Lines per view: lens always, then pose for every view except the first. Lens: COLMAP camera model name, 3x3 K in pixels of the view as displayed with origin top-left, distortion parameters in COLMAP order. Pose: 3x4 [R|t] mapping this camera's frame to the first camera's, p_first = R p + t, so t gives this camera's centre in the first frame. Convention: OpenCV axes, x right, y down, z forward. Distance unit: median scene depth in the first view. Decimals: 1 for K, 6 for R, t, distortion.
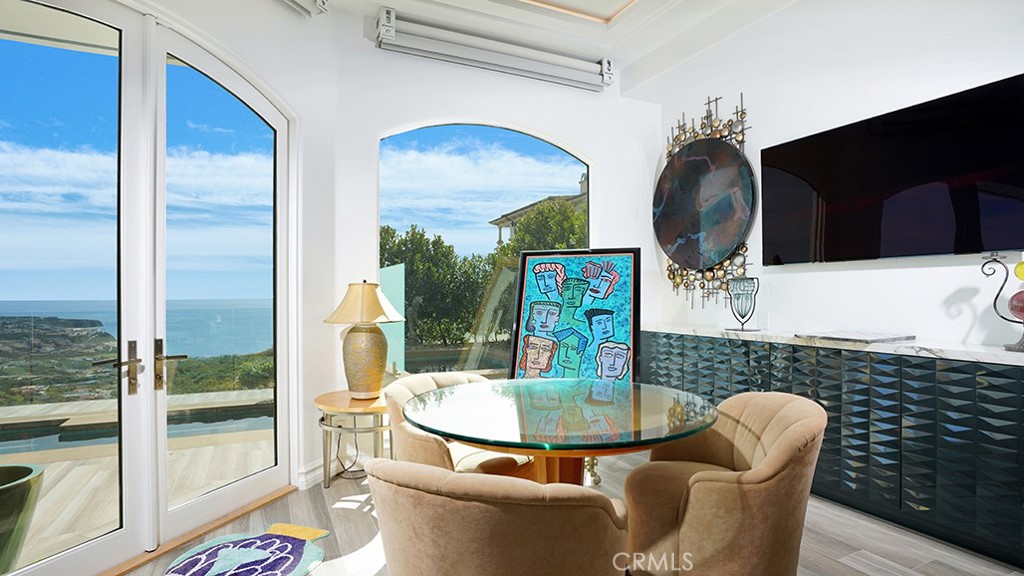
lens RADIAL K [[513.0, 0, 480.4], [0, 513.0, 285.2], [0, 0, 1]] dist [-0.024595, -0.000077]
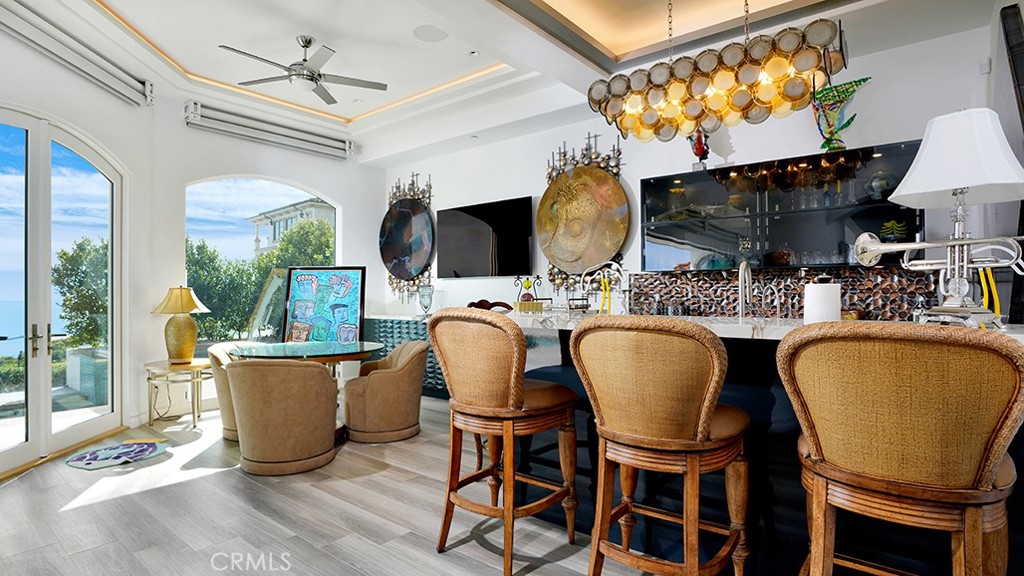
lens RADIAL K [[515.5, 0, 481.8], [0, 515.5, 282.8], [0, 0, 1]] dist [-0.022573, -0.000723]
pose [[0.898526, 0.007528, 0.438855, -0.068827], [-0.005072, 0.999964, -0.006769, -0.010703], [-0.438891, 0.003856, 0.898532, -0.583606]]
